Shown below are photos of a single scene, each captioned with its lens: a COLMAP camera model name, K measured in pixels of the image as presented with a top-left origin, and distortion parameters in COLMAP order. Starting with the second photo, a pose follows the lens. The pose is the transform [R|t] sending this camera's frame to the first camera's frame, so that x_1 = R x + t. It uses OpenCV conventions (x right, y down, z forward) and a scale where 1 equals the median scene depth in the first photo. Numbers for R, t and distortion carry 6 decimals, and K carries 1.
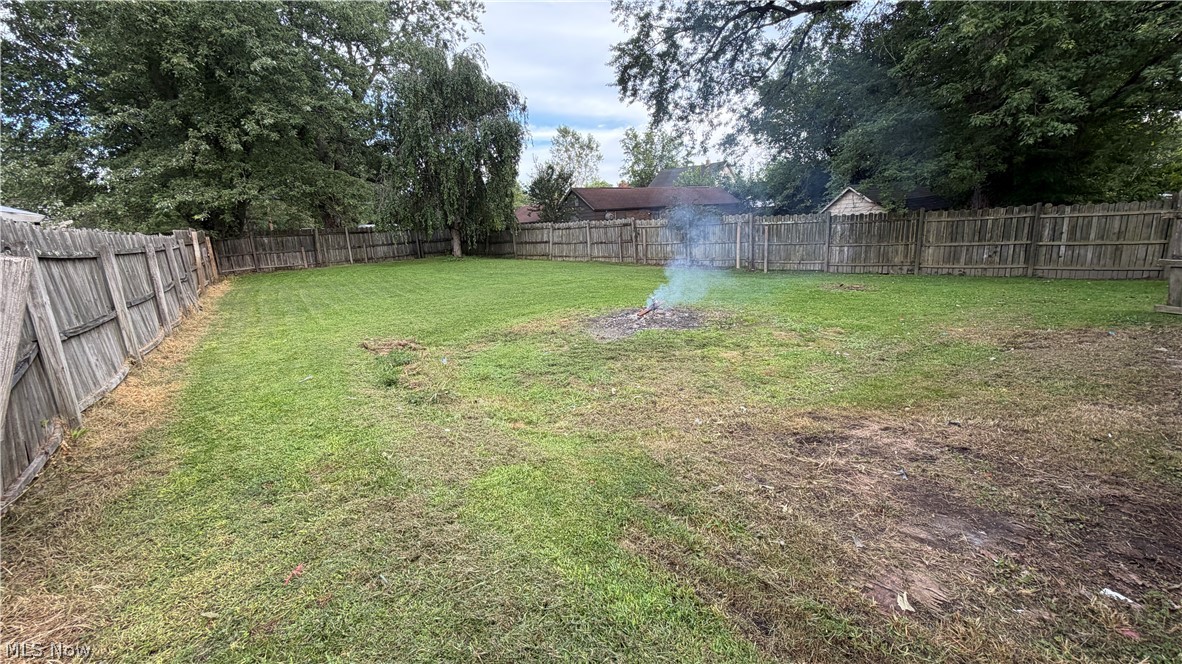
lens RADIAL K [[470.0, 0, 591.0], [0, 470.0, 332.0], [0, 0, 1]] dist [-0.001718, -0.000342]
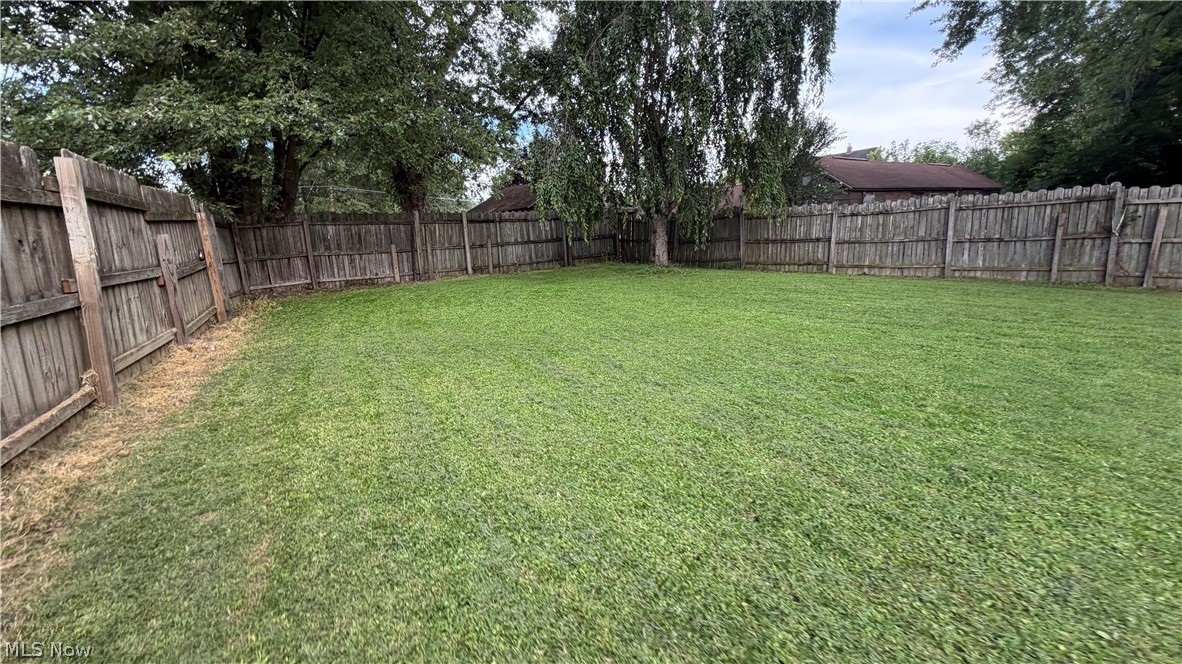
lens RADIAL K [[470.0, 0, 591.0], [0, 470.0, 332.0], [0, 0, 1]] dist [-0.001718, -0.000342]
pose [[0.995687, 0.024366, -0.089522, -0.319304], [-0.025704, 0.999574, -0.013829, -0.073466], [0.089147, 0.016070, 0.995889, 0.455721]]
